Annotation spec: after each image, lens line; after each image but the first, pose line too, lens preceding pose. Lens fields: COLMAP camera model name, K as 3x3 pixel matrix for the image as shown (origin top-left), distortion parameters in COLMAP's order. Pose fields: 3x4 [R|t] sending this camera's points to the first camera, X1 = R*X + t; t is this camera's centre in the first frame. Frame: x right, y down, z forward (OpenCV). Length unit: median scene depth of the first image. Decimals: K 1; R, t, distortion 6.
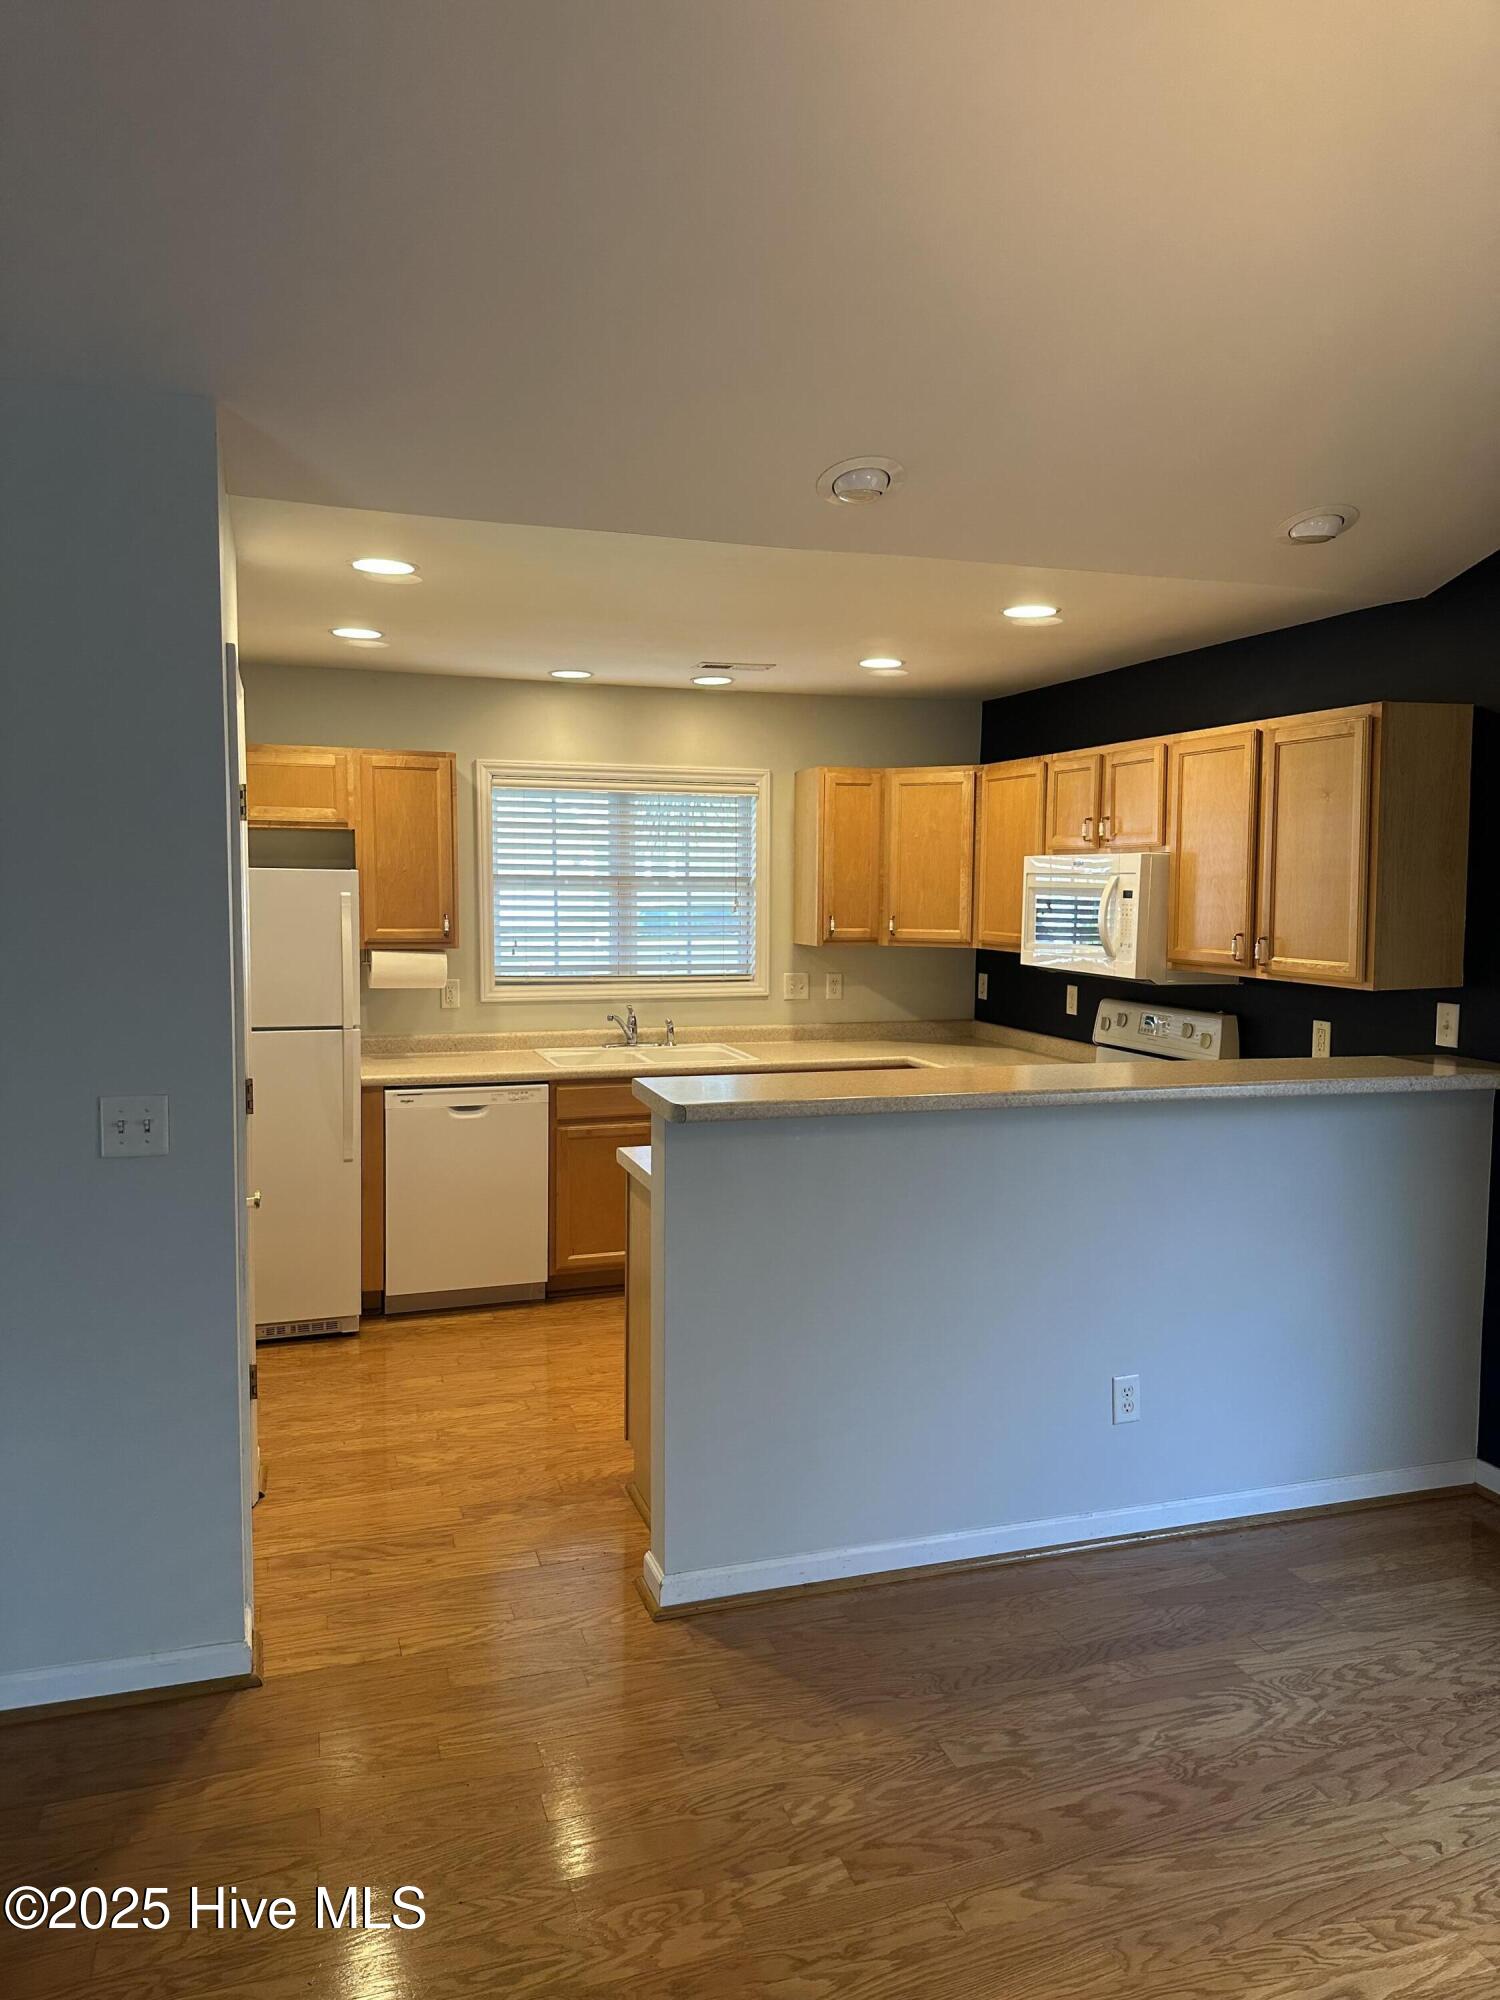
lens RADIAL K [[1418.3, 0, 757.4], [0, 1418.3, 992.4], [0, 0, 1]] dist [0.009604, -0.013888]
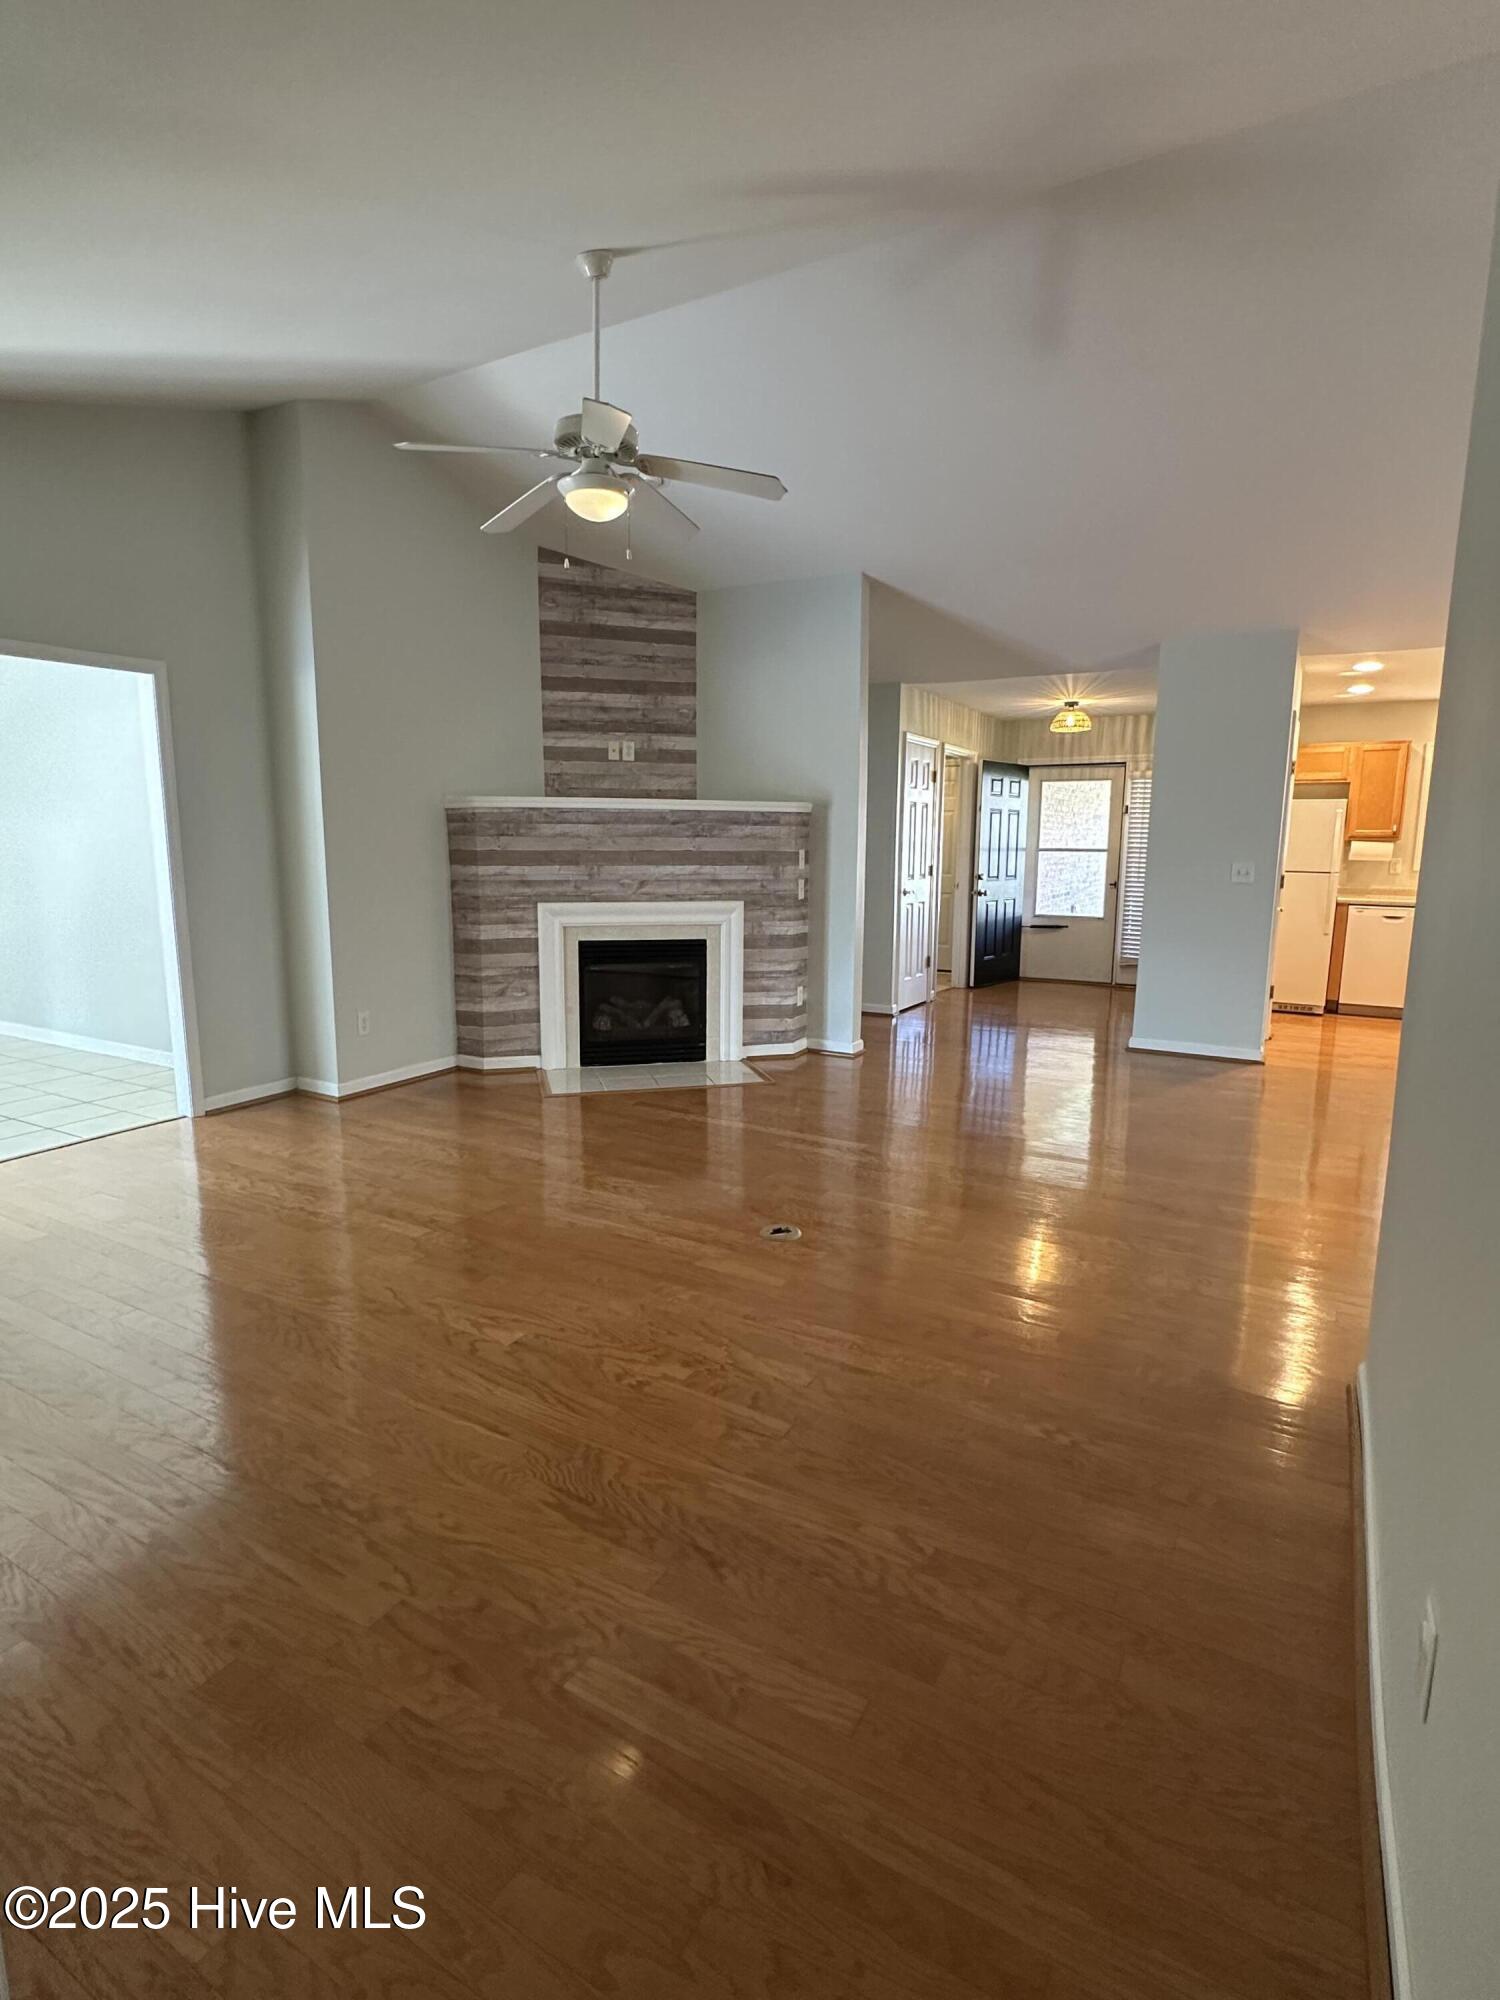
lens RADIAL K [[1014.2, 0, 764.1], [0, 1014.2, 1002.1], [0, 0, 1]] dist [-0.002665, -0.000081]
pose [[0.675587, 0.124367, -0.726715, 0.274864], [-0.059024, 0.991630, 0.114833, 0.092907], [0.734914, -0.034686, 0.677273, -0.700146]]
